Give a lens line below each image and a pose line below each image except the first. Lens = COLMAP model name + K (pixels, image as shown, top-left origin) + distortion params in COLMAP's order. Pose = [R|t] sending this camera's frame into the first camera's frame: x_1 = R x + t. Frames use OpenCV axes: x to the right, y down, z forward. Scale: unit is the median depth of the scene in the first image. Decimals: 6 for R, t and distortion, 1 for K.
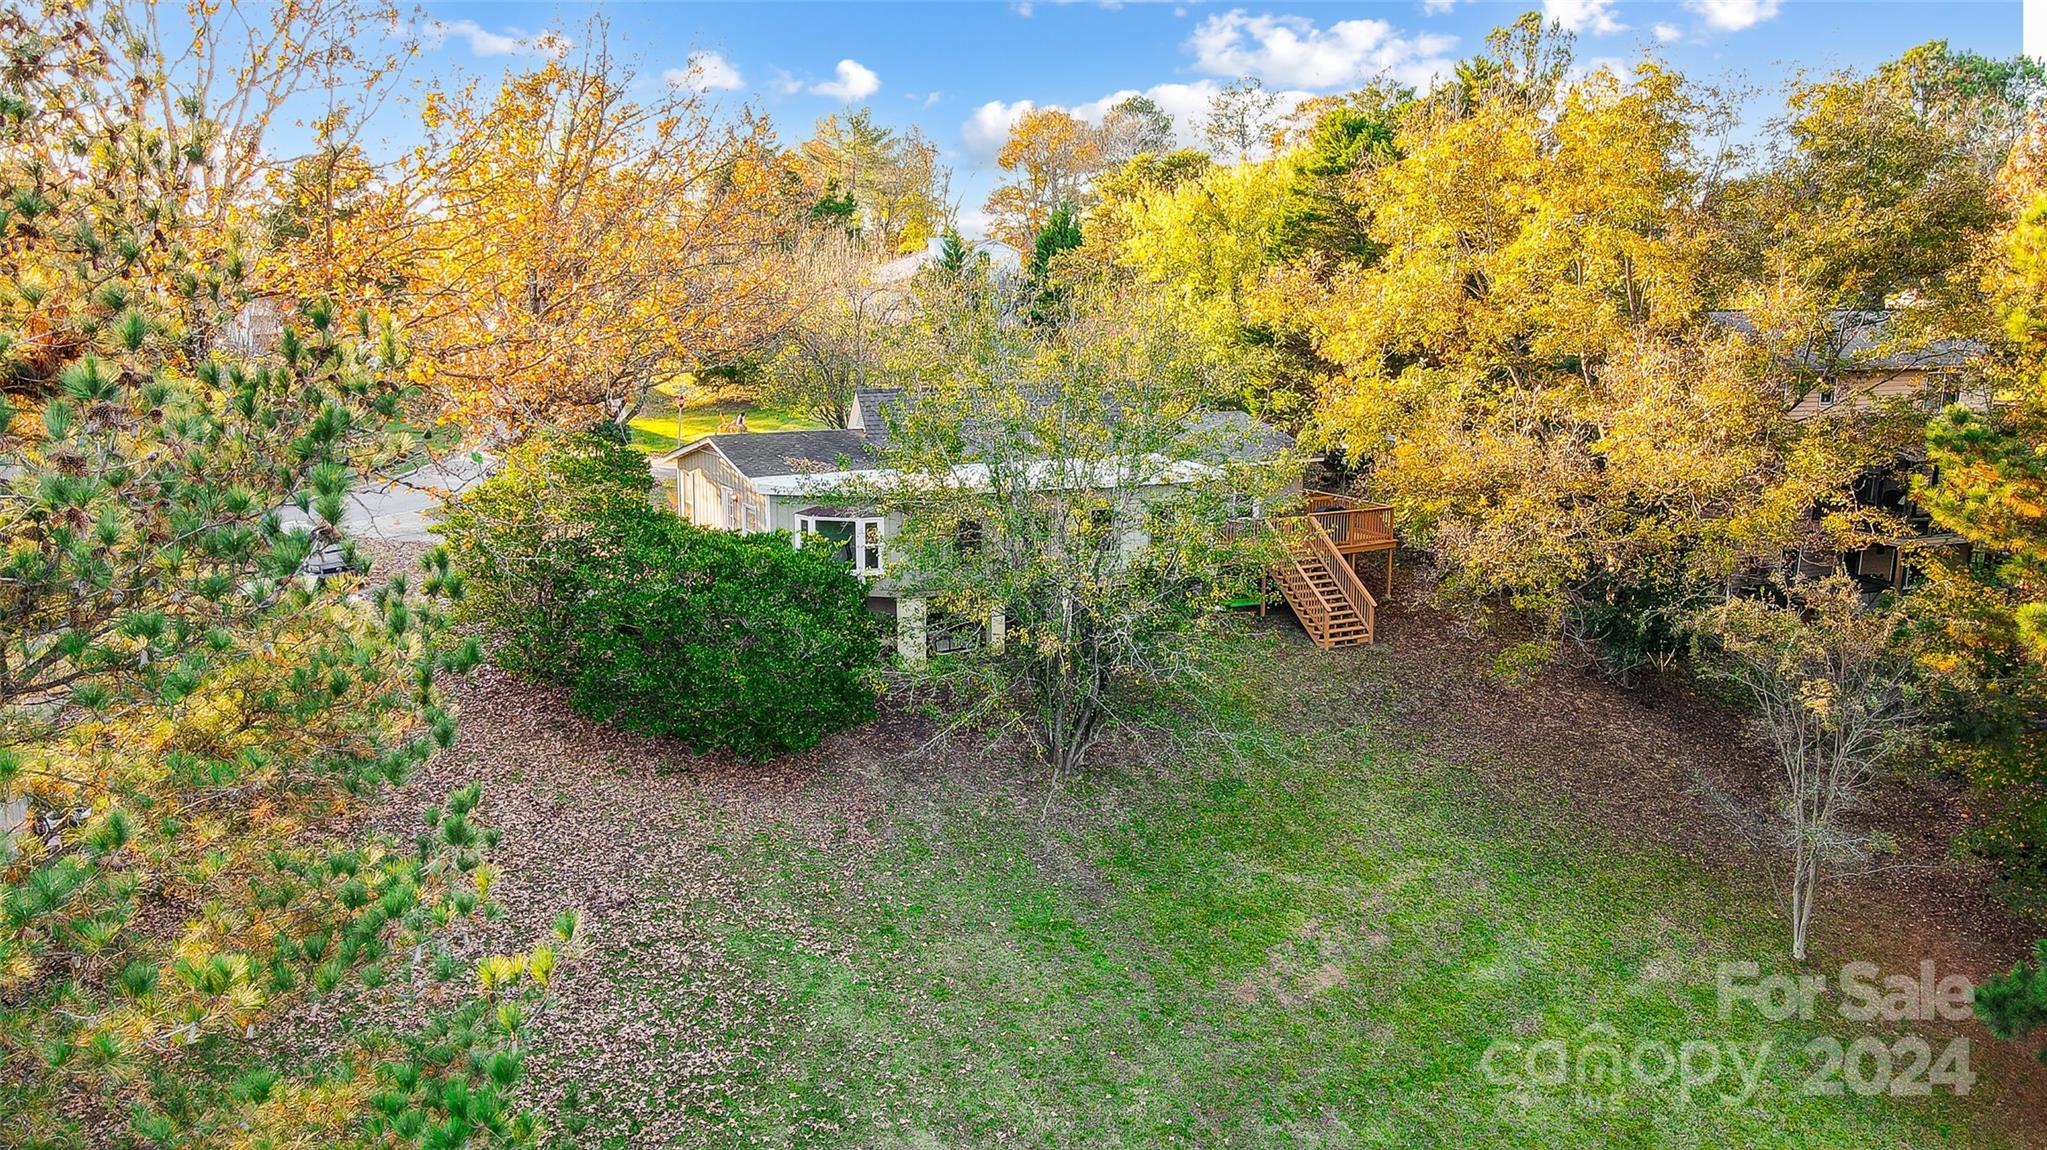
lens RADIAL K [[1502.0, 0, 1026.6], [0, 1502.0, 577.1], [0, 0, 1]] dist [-0.014619, 0.017012]
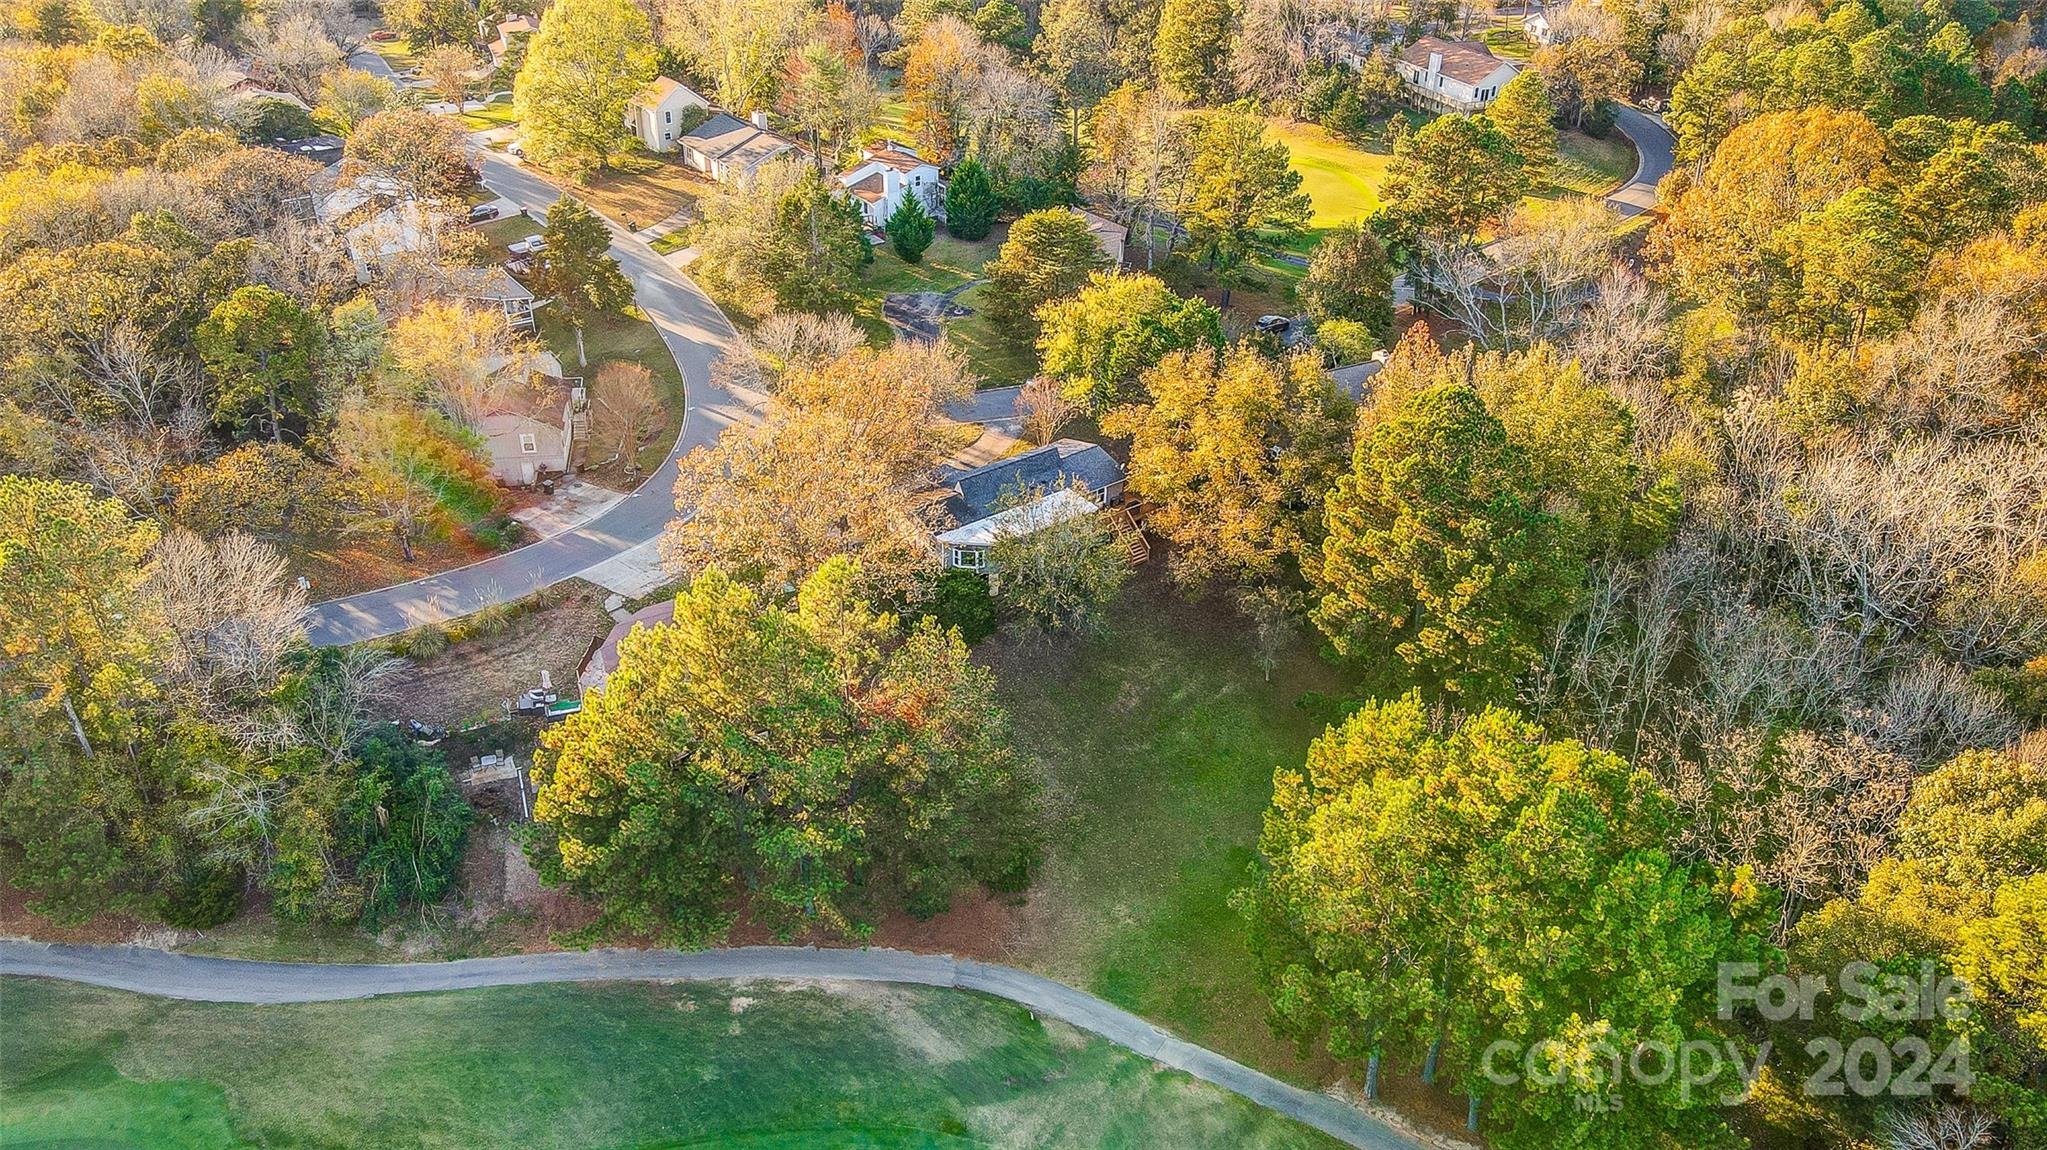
lens RADIAL K [[1502.0, 0, 1035.3], [0, 1502.0, 575.7], [0, 0, 1]] dist [-0.014619, 0.017012]
pose [[0.989022, -0.059693, 0.135175, -0.481239], [0.009078, 0.937591, 0.347620, -1.221165], [-0.147489, -0.342577, 0.927840, -2.116235]]
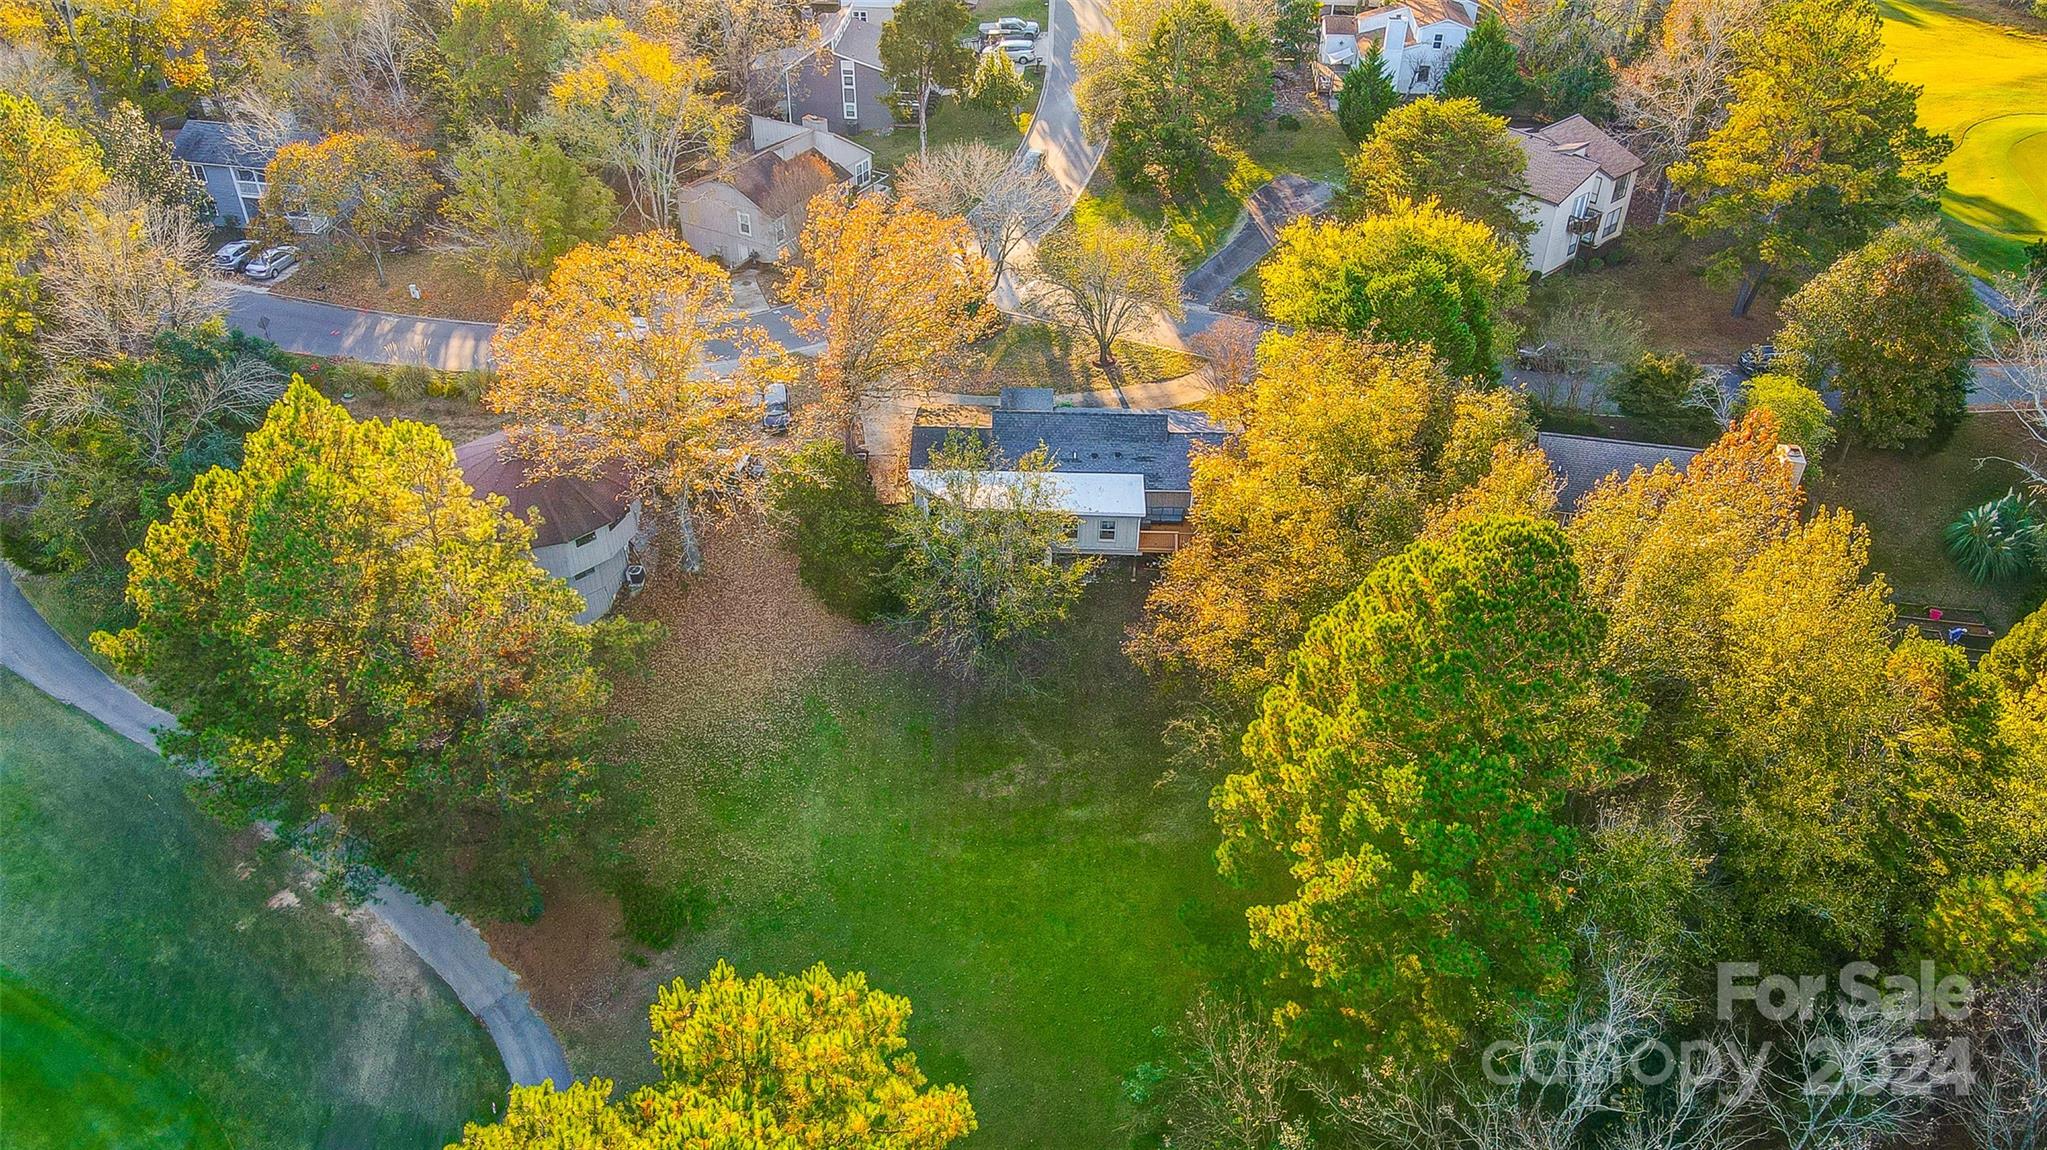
lens RADIAL K [[1502.0, 0, 1034.5], [0, 1502.0, 562.0], [0, 0, 1]] dist [-0.014619, 0.017012]
pose [[0.854423, 0.316599, -0.411979, 1.095776], [-0.109779, 0.885012, 0.452440, -1.142059], [0.507849, -0.341348, 0.790930, -0.769340]]
